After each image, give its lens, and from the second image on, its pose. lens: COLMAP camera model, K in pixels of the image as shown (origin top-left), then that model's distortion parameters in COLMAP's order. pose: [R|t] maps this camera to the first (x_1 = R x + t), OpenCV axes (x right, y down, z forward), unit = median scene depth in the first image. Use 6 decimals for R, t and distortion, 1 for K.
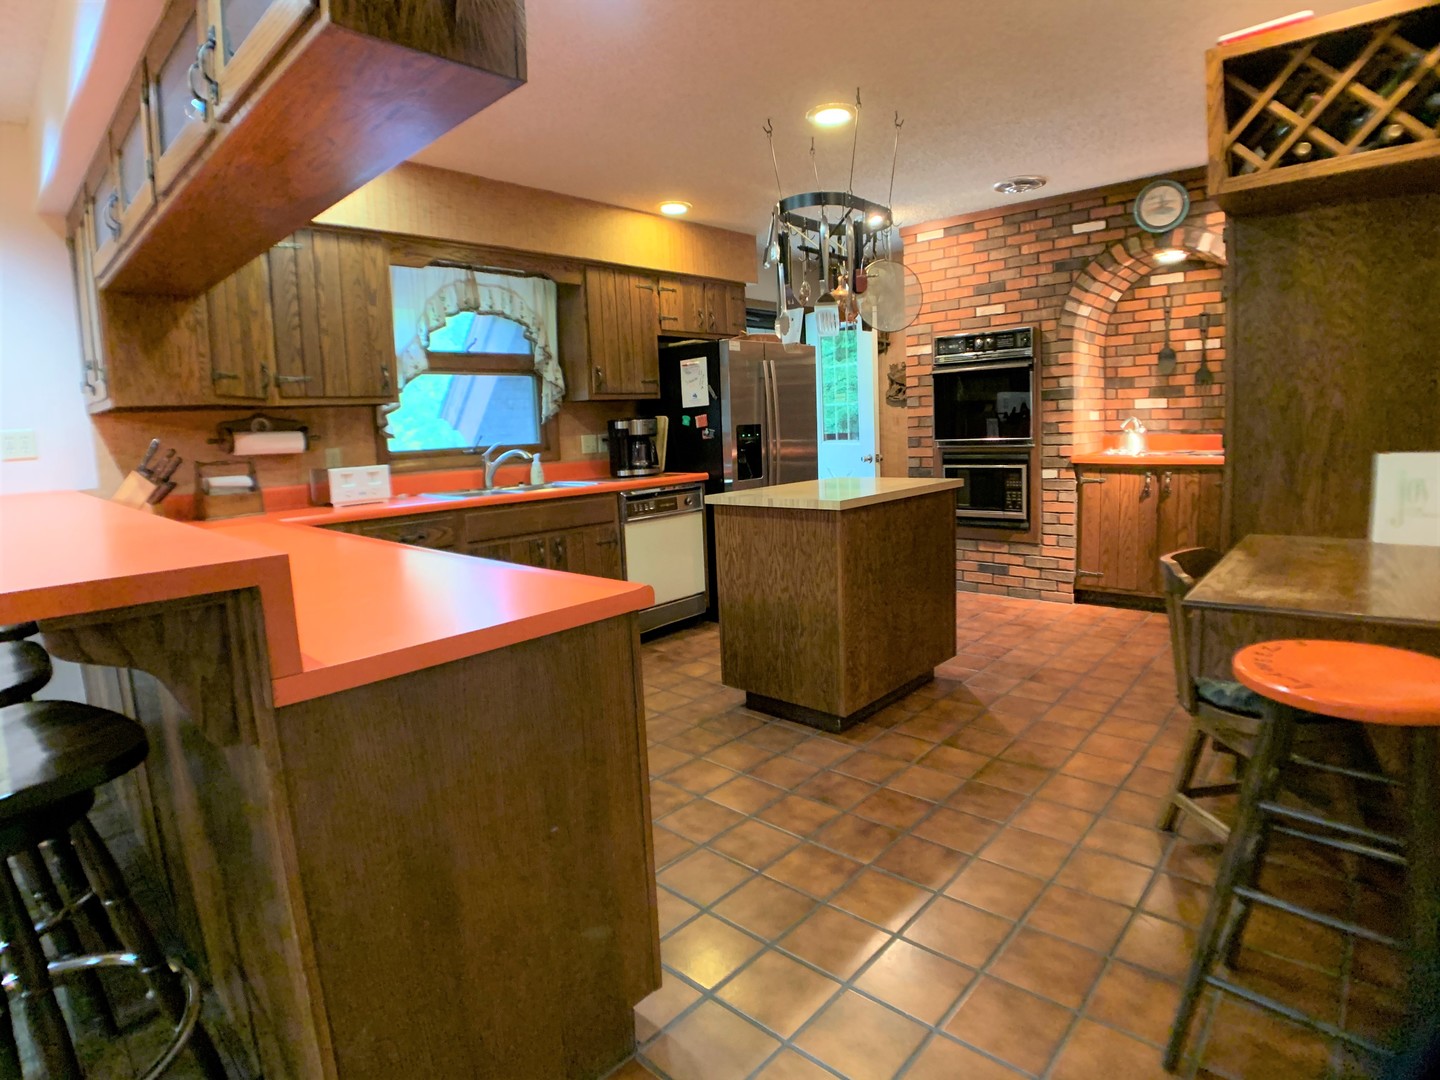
lens RADIAL K [[761.9, 0, 716.2], [0, 761.9, 532.4], [0, 0, 1]] dist [-0.093315, 0.012941]
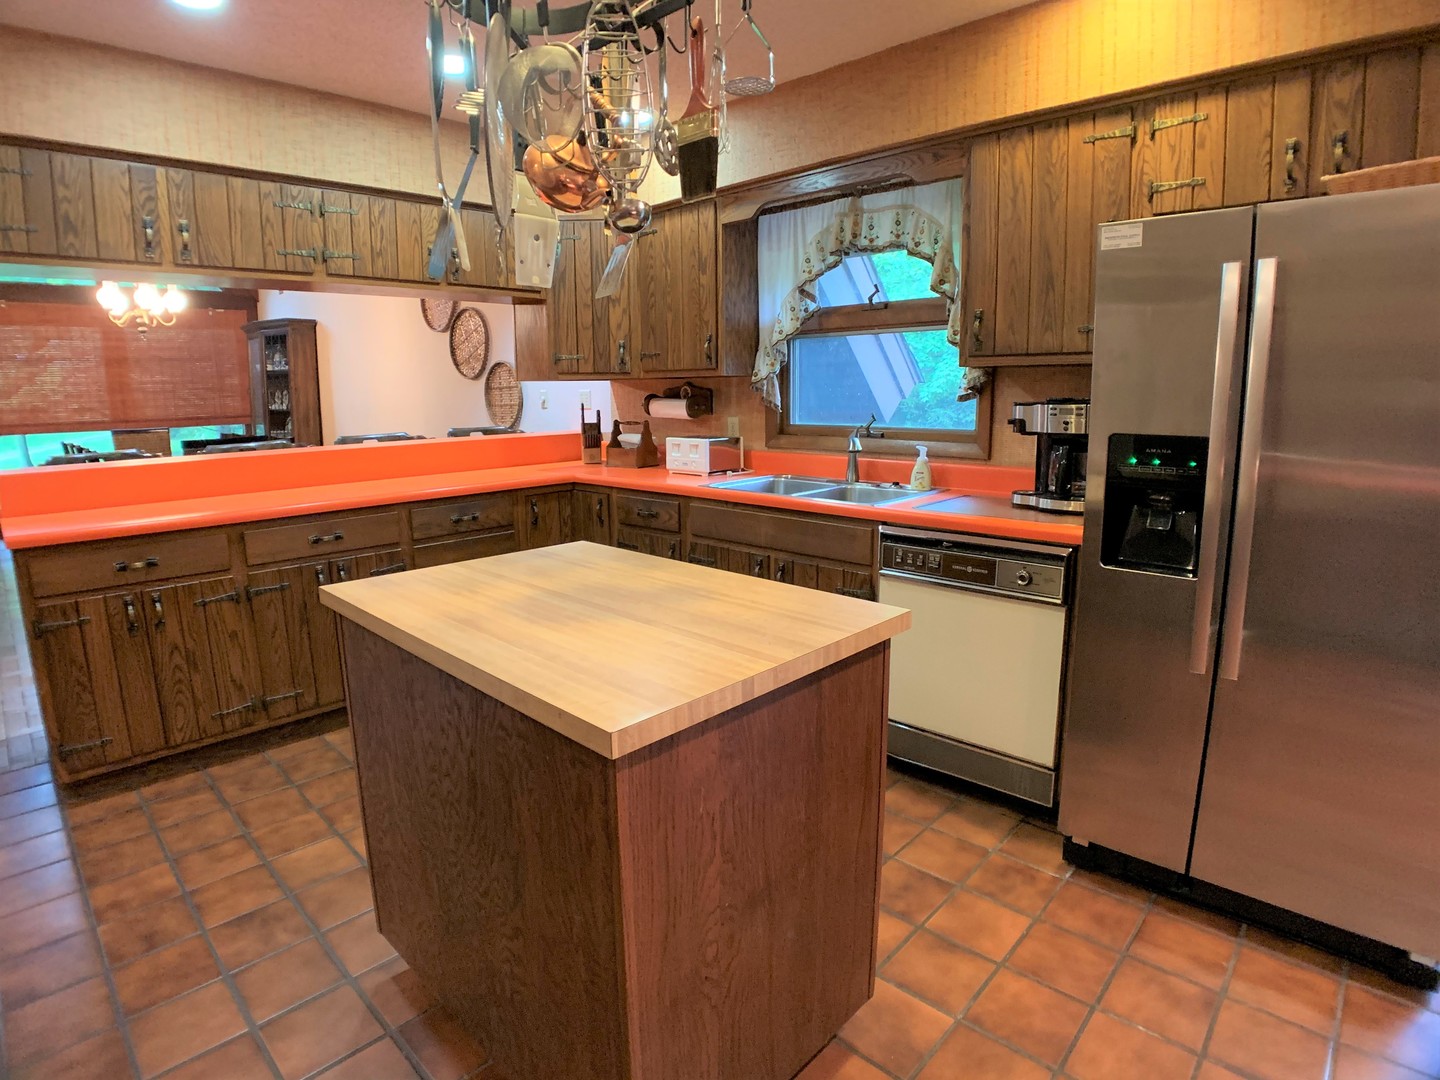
lens RADIAL K [[761.9, 0, 716.2], [0, 761.9, 532.4], [0, 0, 1]] dist [-0.093315, 0.012941]
pose [[-0.014556, 0.222197, -0.974893, 0.491142], [-0.125775, 0.966845, 0.222240, -0.171428], [0.991952, 0.125852, 0.013873, 0.891566]]
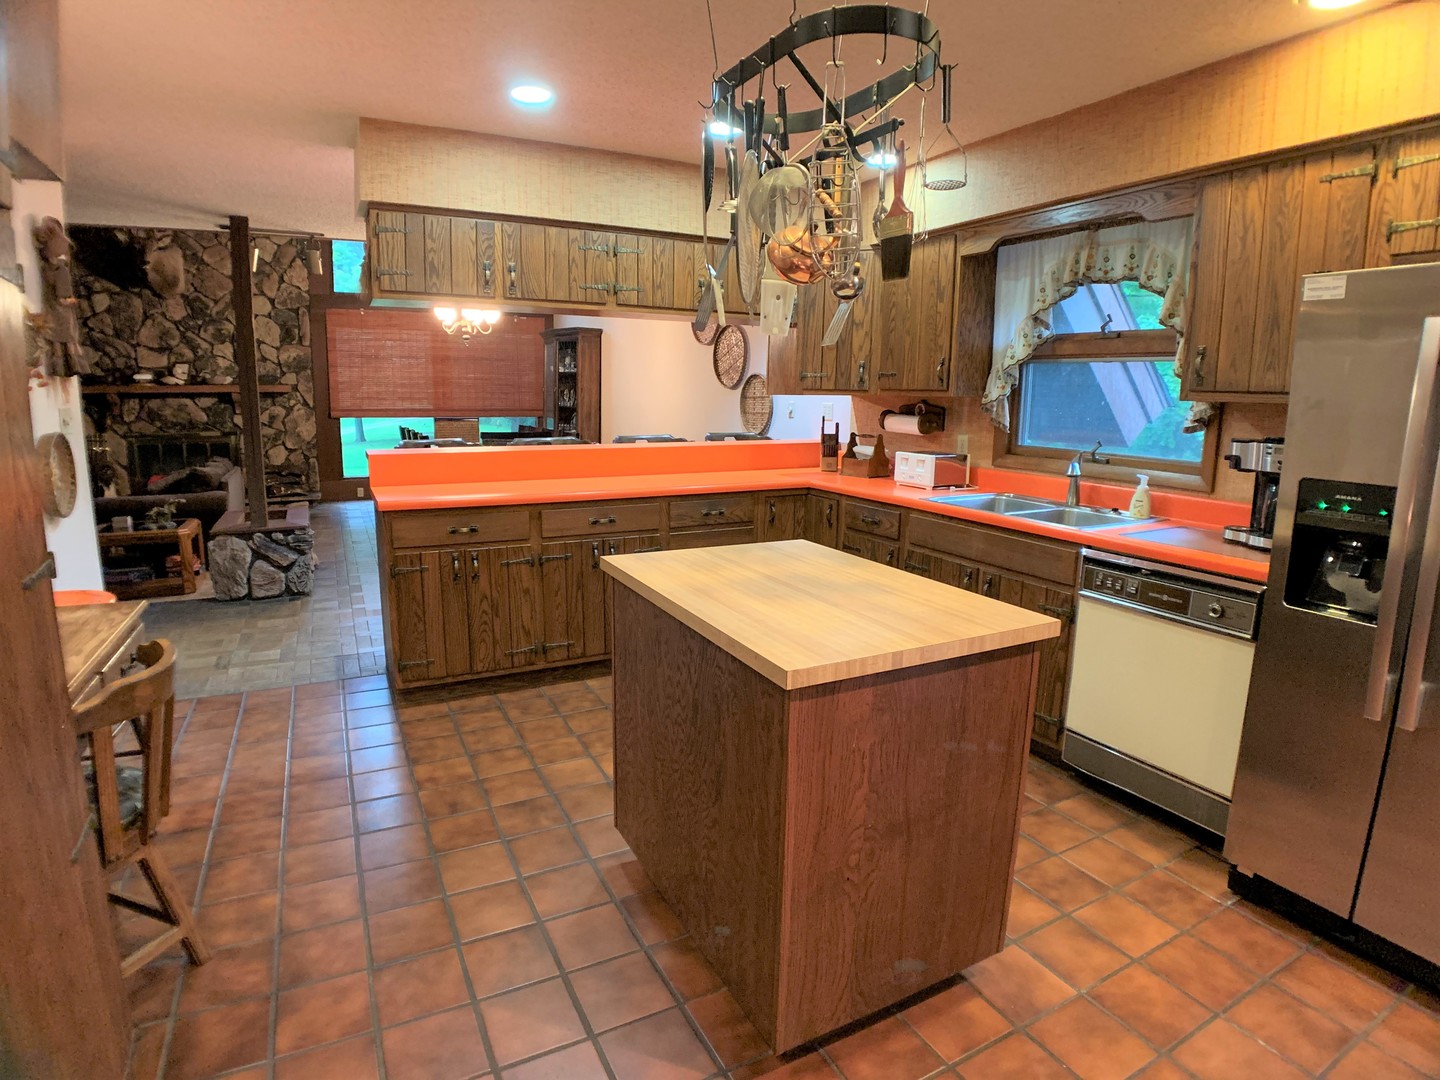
lens RADIAL K [[761.9, 0, 716.2], [0, 761.9, 532.4], [0, 0, 1]] dist [-0.093315, 0.012941]
pose [[-0.339464, 0.205608, -0.917872, 0.581589], [-0.126333, 0.957010, 0.261098, -0.198082], [0.932097, 0.204591, -0.298896, 0.927003]]
